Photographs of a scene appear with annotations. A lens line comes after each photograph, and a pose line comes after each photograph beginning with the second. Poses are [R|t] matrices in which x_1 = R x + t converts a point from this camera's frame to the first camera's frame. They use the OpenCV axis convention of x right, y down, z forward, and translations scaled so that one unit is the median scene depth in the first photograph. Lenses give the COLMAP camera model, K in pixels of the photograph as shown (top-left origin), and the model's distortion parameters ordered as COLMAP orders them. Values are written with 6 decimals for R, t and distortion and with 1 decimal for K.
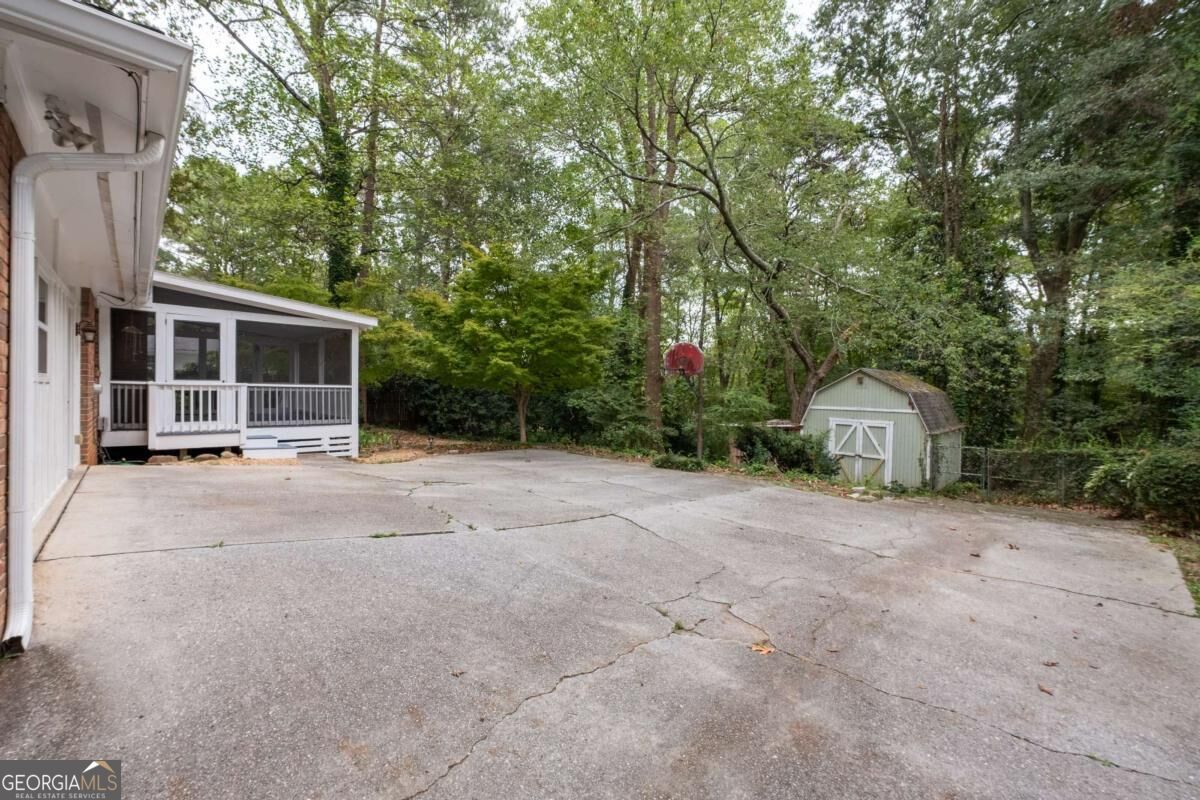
lens RADIAL K [[514.2, 0, 600.7], [0, 514.2, 400.2], [0, 0, 1]] dist [0.002130, 0.000012]
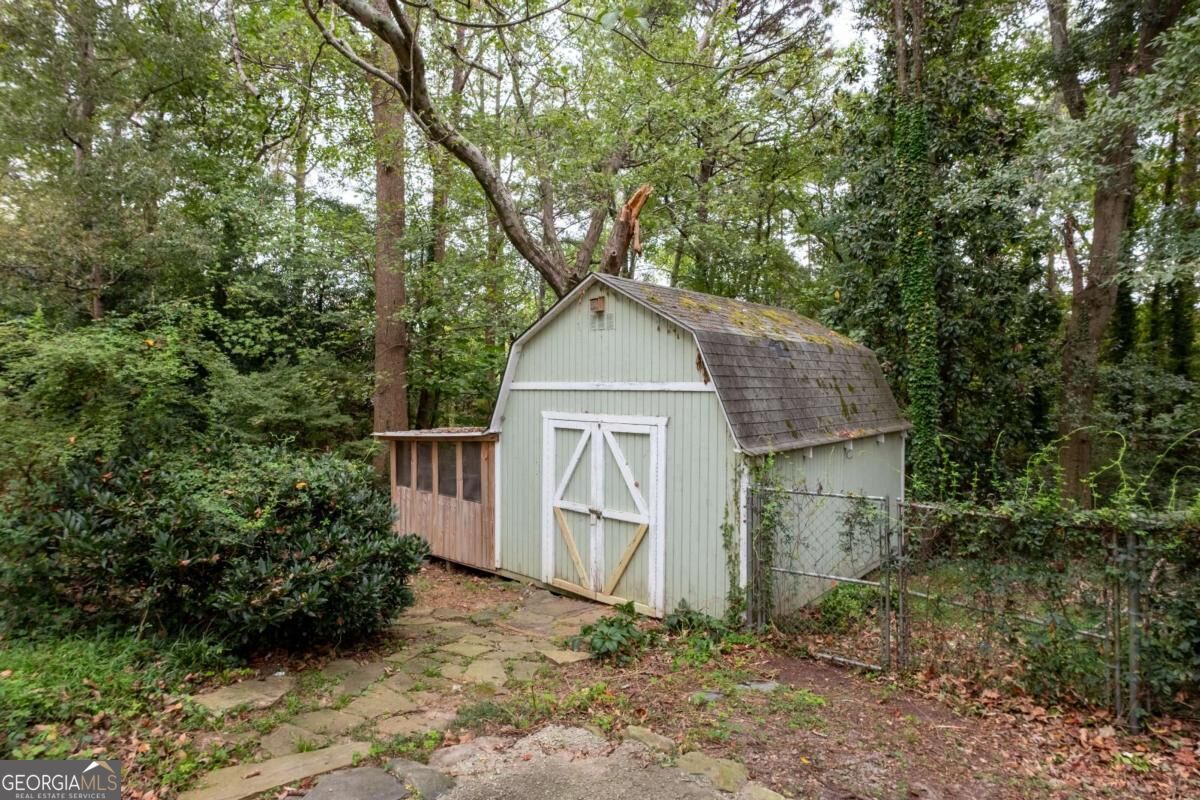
lens RADIAL K [[653.1, 0, 599.6], [0, 653.1, 396.5], [0, 0, 1]] dist [0.005697, 0.000122]
pose [[0.998637, -0.014712, 0.050078, 0.494550], [0.014856, 0.999887, -0.002500, 0.026991], [-0.050036, 0.003240, 0.998742, 0.549174]]
